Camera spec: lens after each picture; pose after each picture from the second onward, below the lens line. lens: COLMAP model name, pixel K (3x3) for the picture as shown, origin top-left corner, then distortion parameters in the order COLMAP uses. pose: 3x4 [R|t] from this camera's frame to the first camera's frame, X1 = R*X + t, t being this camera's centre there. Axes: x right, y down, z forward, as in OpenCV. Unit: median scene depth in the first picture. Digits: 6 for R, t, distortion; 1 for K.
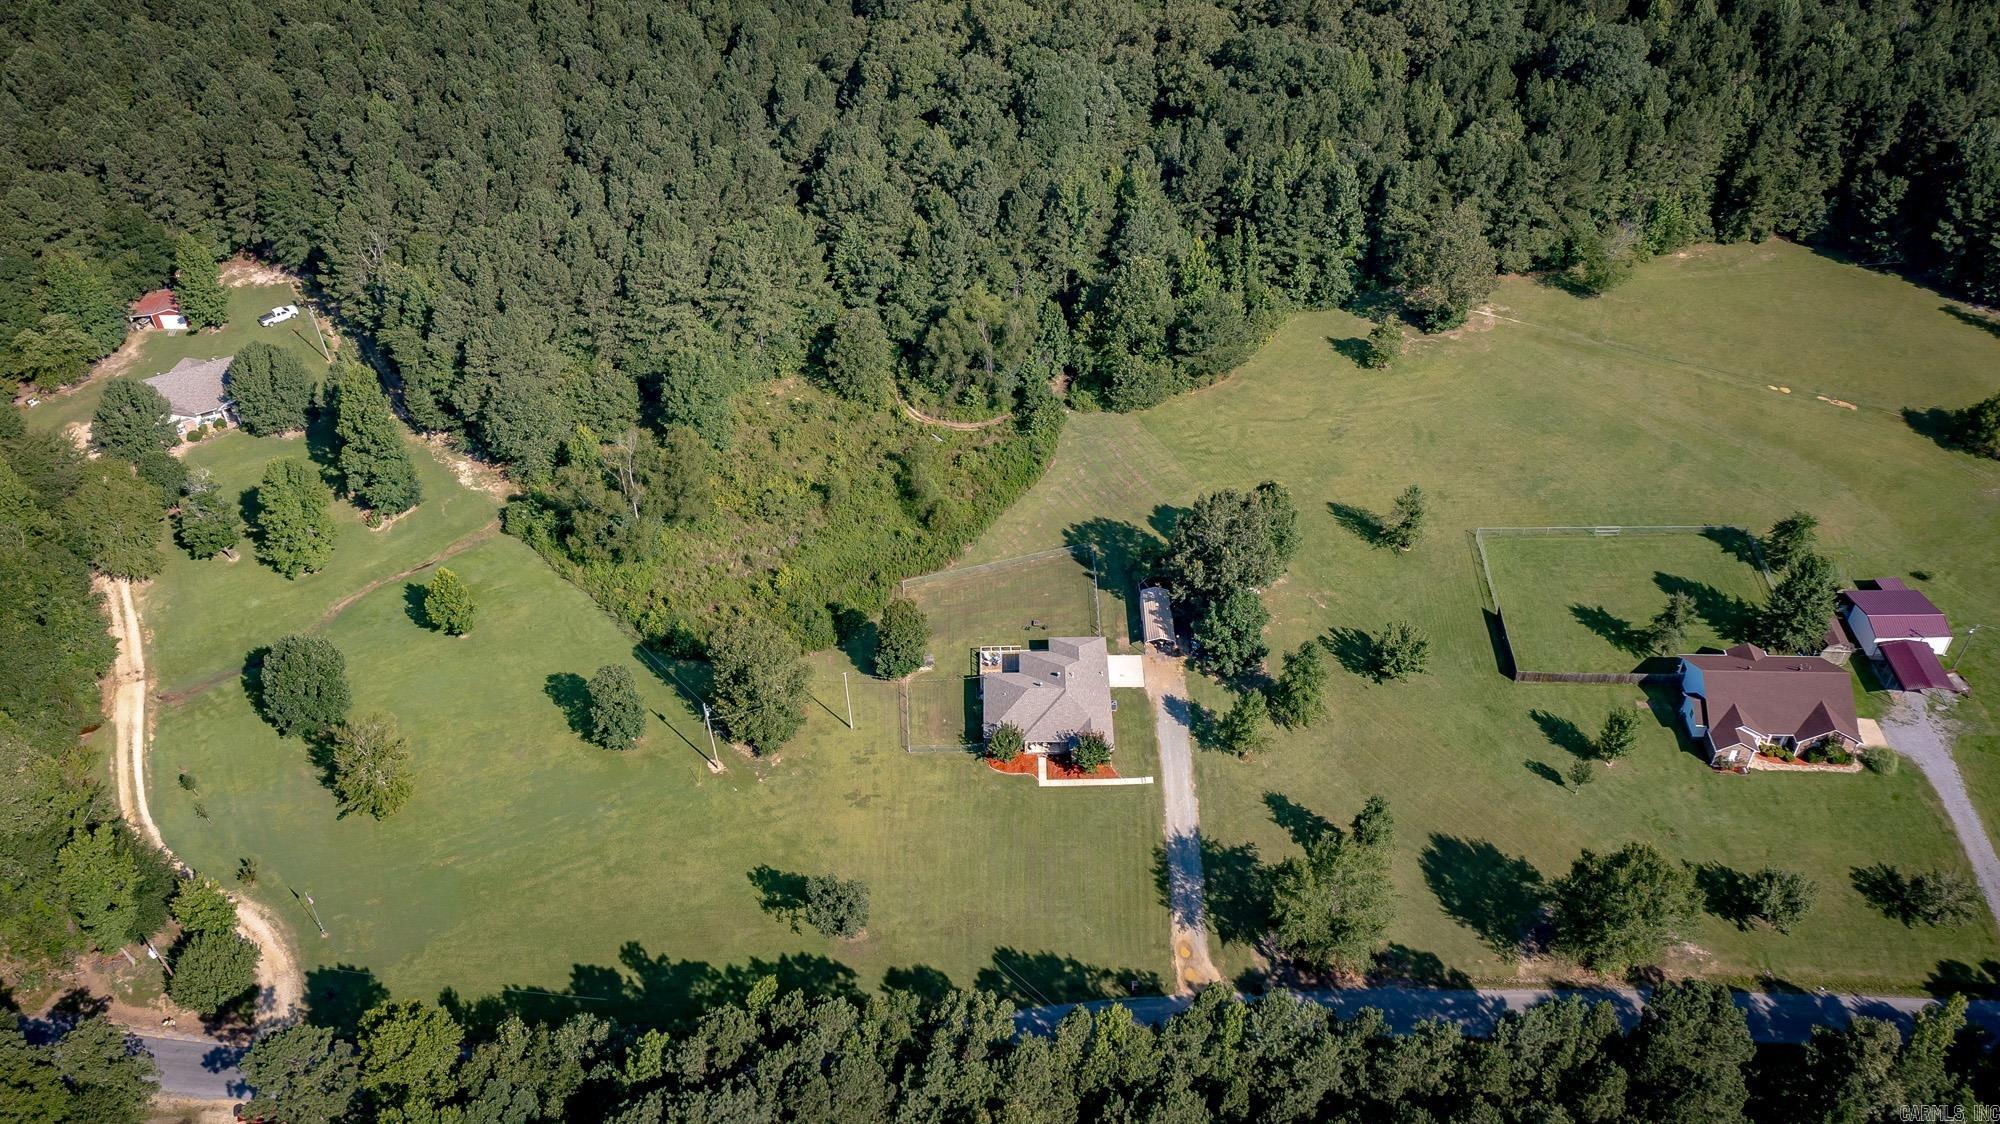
lens RADIAL K [[1637.4, 0, 1000.0], [0, 1637.4, 562.0], [0, 0, 1]] dist [0.004874, 0.008090]
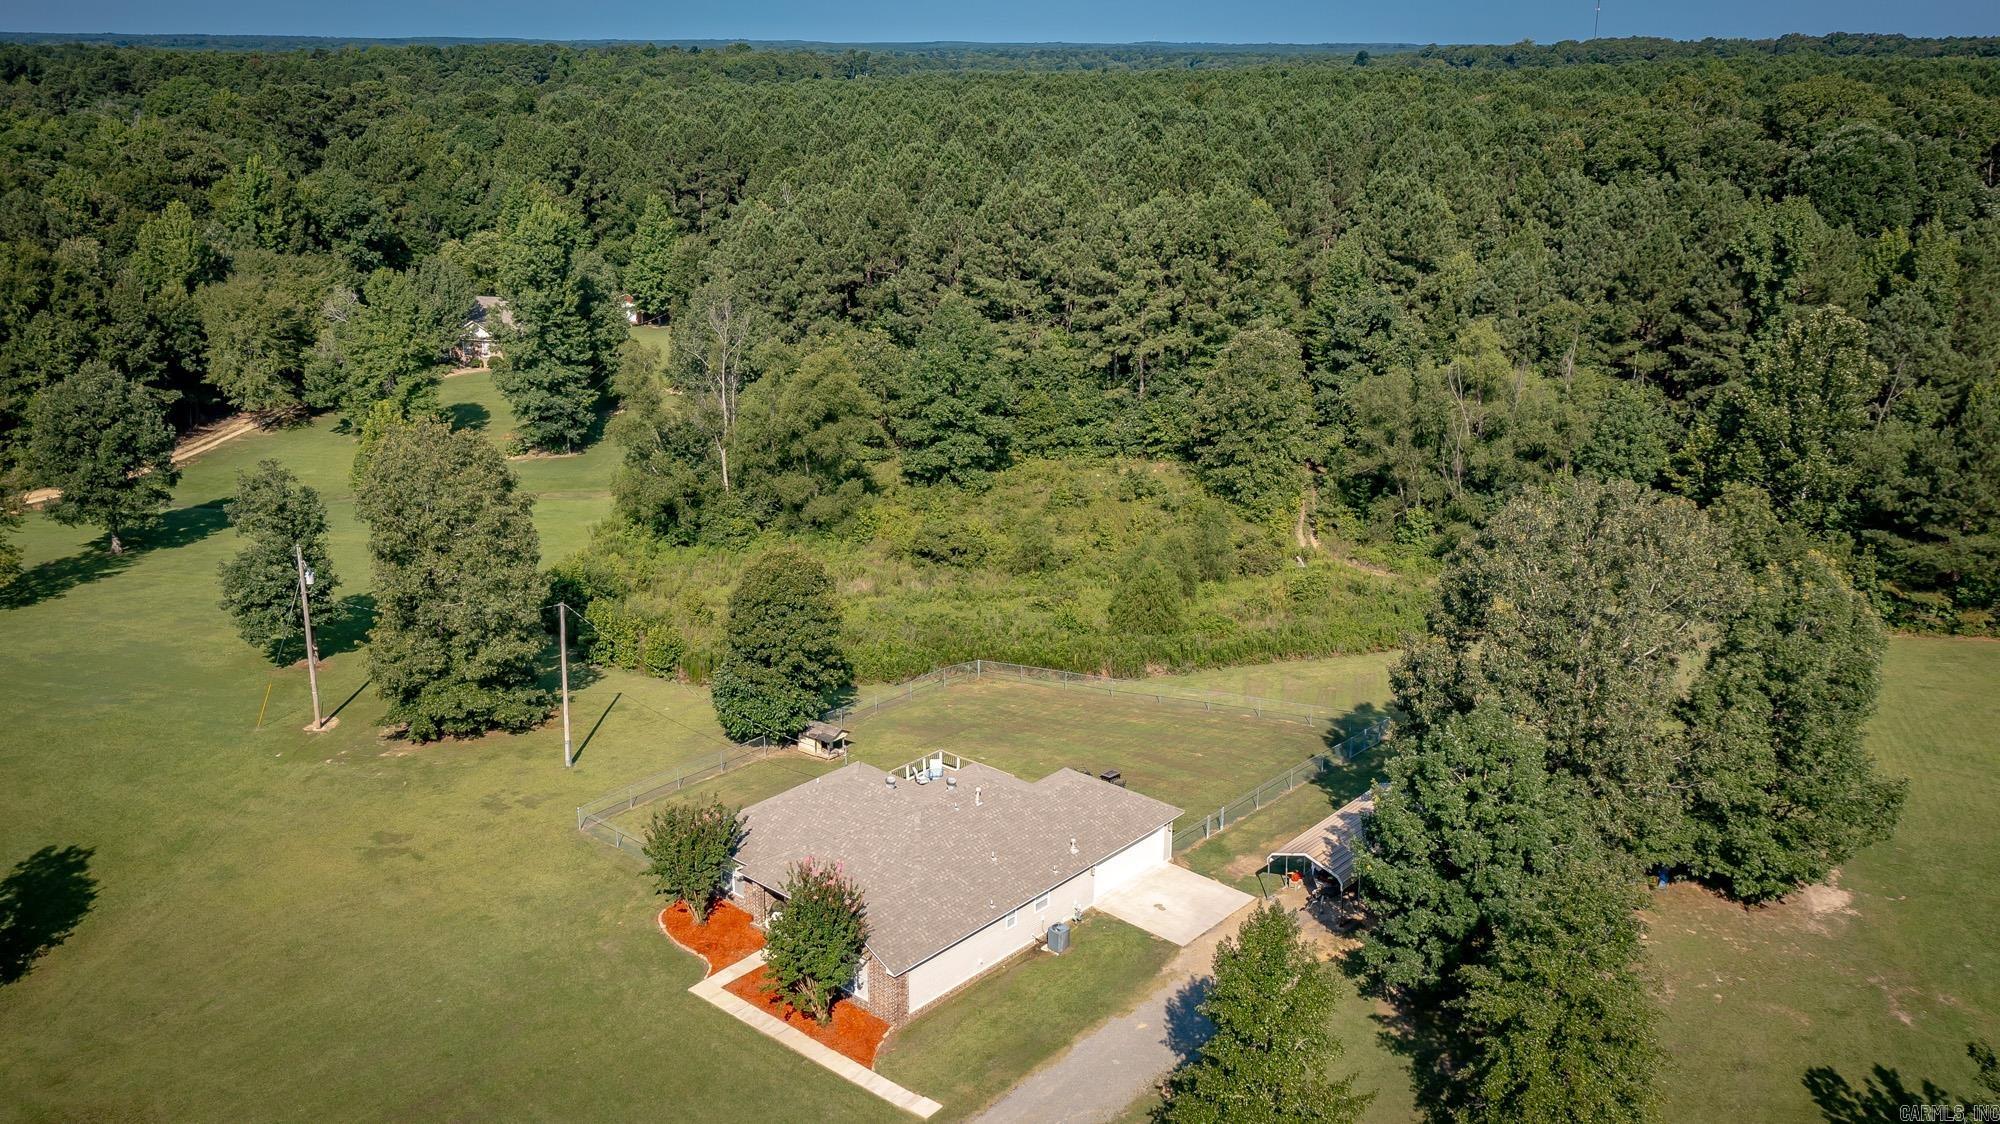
lens RADIAL K [[1644.6, 0, 1003.2], [0, 1644.6, 563.3], [0, 0, 1]] dist [0.007319, 0.006707]
pose [[0.745943, 0.208957, -0.632381, 0.218809], [-0.443068, 0.864610, -0.236941, 0.088139], [0.497253, 0.456932, 0.737531, 0.579014]]
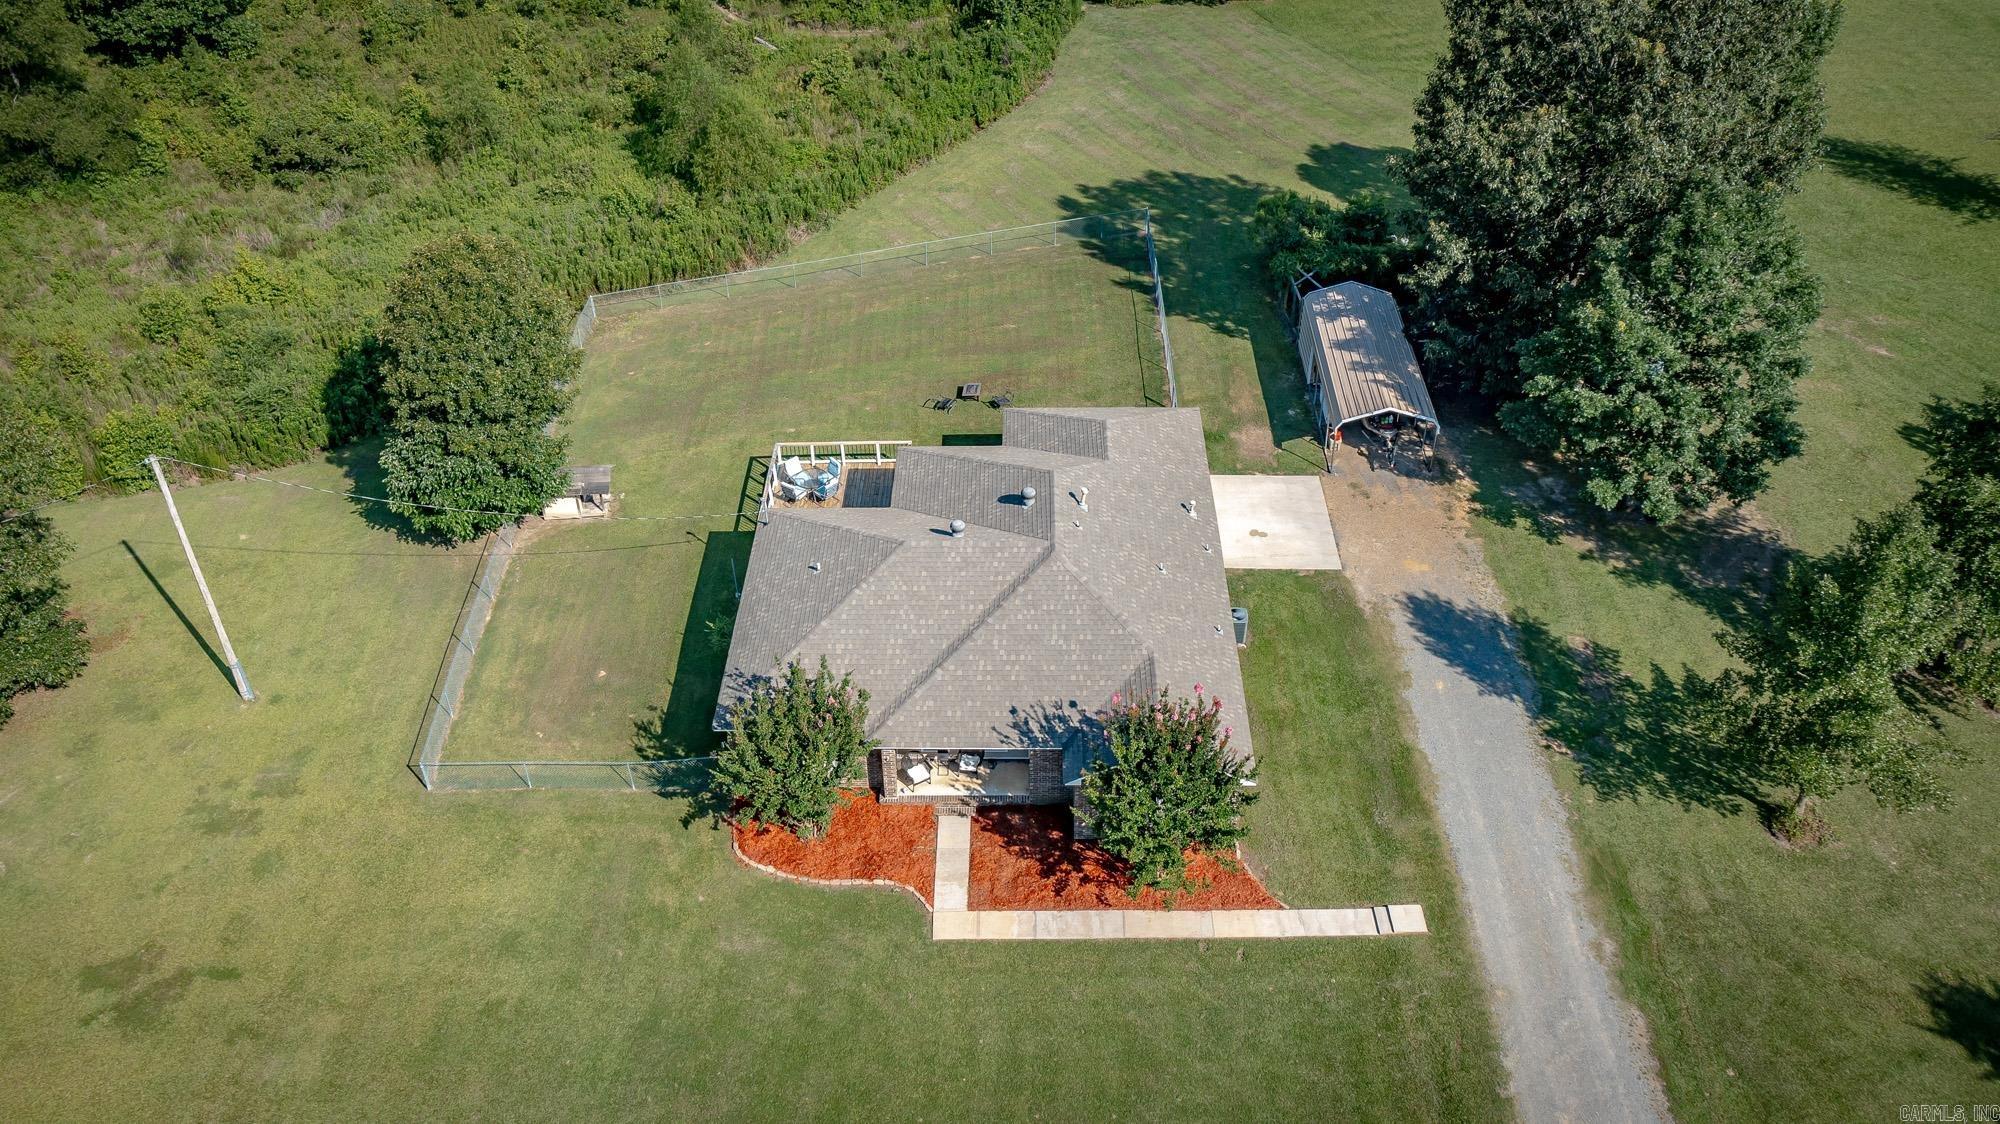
lens RADIAL K [[1596.7, 0, 1000.0], [0, 1596.7, 562.0], [0, 0, 1]] dist [0.010528, 0.012221]
pose [[0.999805, 0.010077, -0.016956, 0.029081], [-0.010903, 0.998721, -0.049368, 0.074613], [0.016437, 0.049544, 0.998637, 0.608992]]
